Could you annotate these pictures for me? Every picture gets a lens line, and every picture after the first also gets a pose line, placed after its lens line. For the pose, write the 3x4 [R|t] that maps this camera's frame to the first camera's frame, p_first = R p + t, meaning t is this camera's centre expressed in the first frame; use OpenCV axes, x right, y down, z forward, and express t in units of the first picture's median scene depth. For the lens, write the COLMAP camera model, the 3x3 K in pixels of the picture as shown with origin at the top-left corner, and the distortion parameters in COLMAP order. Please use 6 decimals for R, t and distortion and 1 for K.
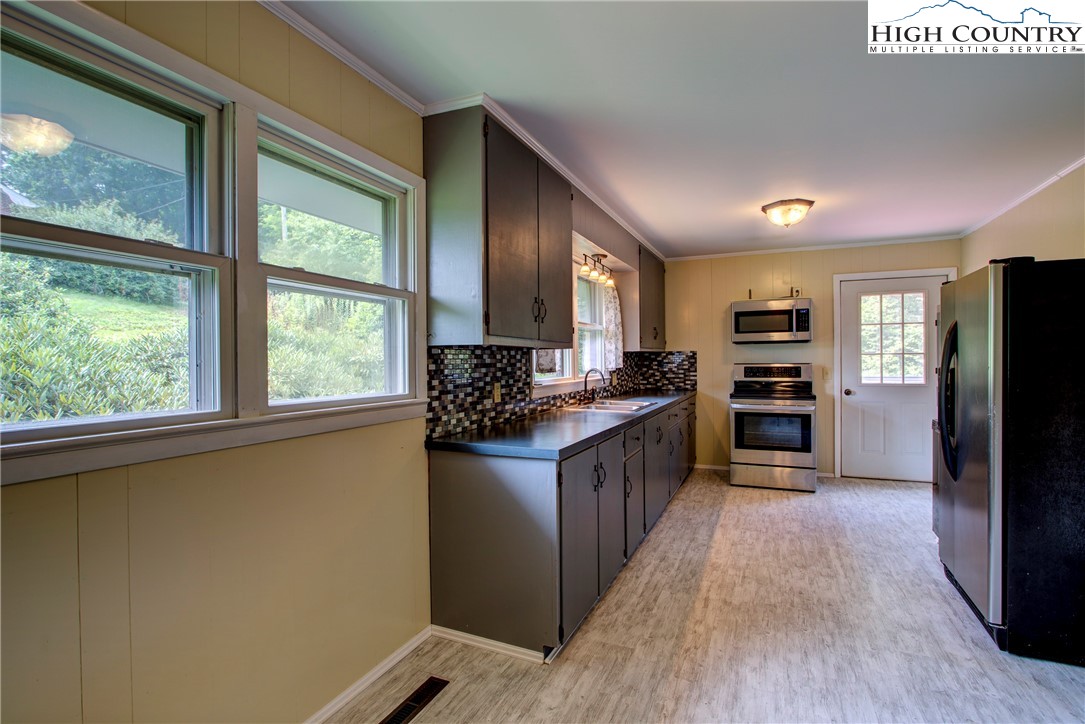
lens RADIAL K [[523.8, 0, 541.4], [0, 523.8, 360.4], [0, 0, 1]] dist [-0.003959, 0.011735]
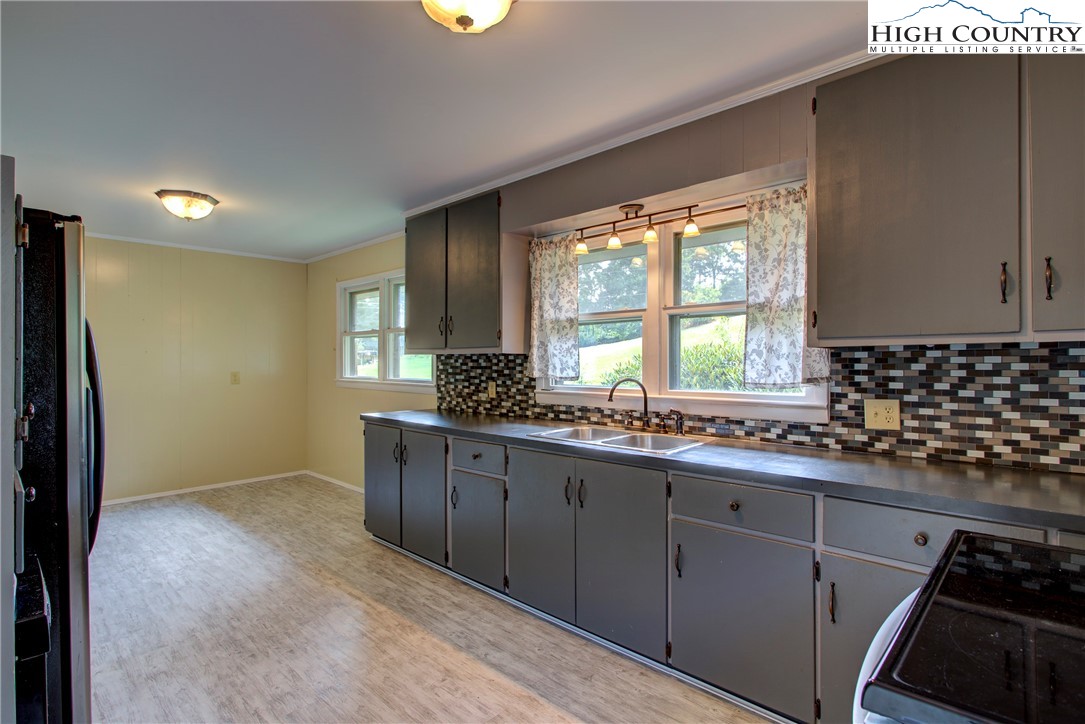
lens RADIAL K [[523.8, 0, 541.4], [0, 523.8, 360.4], [0, 0, 1]] dist [-0.003959, 0.011735]
pose [[-0.334007, 0.009877, -0.942519, 1.102539], [0.003536, 0.999951, 0.009226, -0.020681], [0.942564, -0.000252, -0.334025, 1.596265]]
